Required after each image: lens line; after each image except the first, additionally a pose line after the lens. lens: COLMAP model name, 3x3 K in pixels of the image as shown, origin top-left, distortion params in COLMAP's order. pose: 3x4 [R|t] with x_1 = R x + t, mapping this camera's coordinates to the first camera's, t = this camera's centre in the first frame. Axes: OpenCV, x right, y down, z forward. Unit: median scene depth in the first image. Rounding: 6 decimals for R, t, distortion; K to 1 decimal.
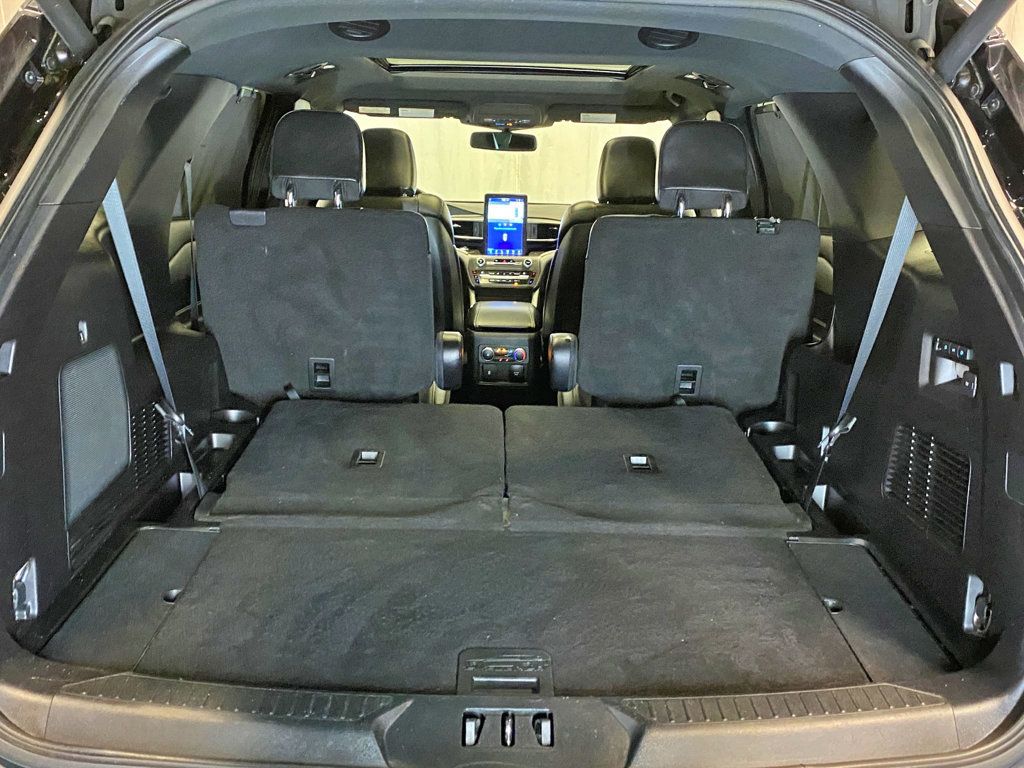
lens RADIAL K [[1058.0, 0, 510.5], [0, 1058.0, 369.0], [0, 0, 1]] dist [0.048333, -0.001371]
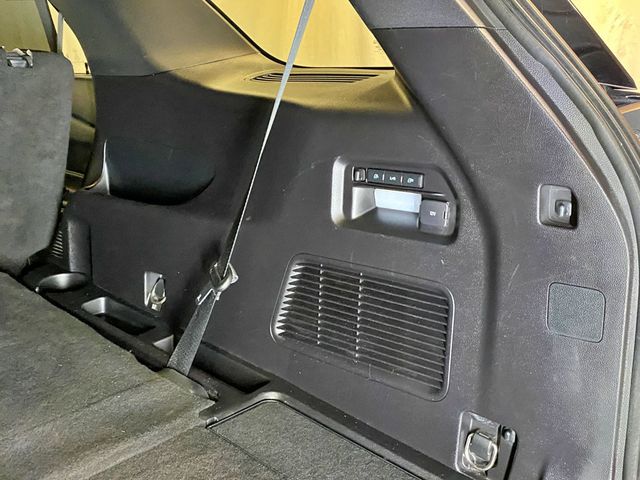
lens RADIAL K [[632.7, 0, 320.0], [0, 632.7, 240.0], [0, 0, 1]] dist [0.188608, -0.622049]
pose [[0.633986, -0.171062, 0.754188, -0.032213], [0.112719, 0.985254, 0.128718, -0.033510], [-0.765086, 0.003406, 0.643919, 0.591472]]
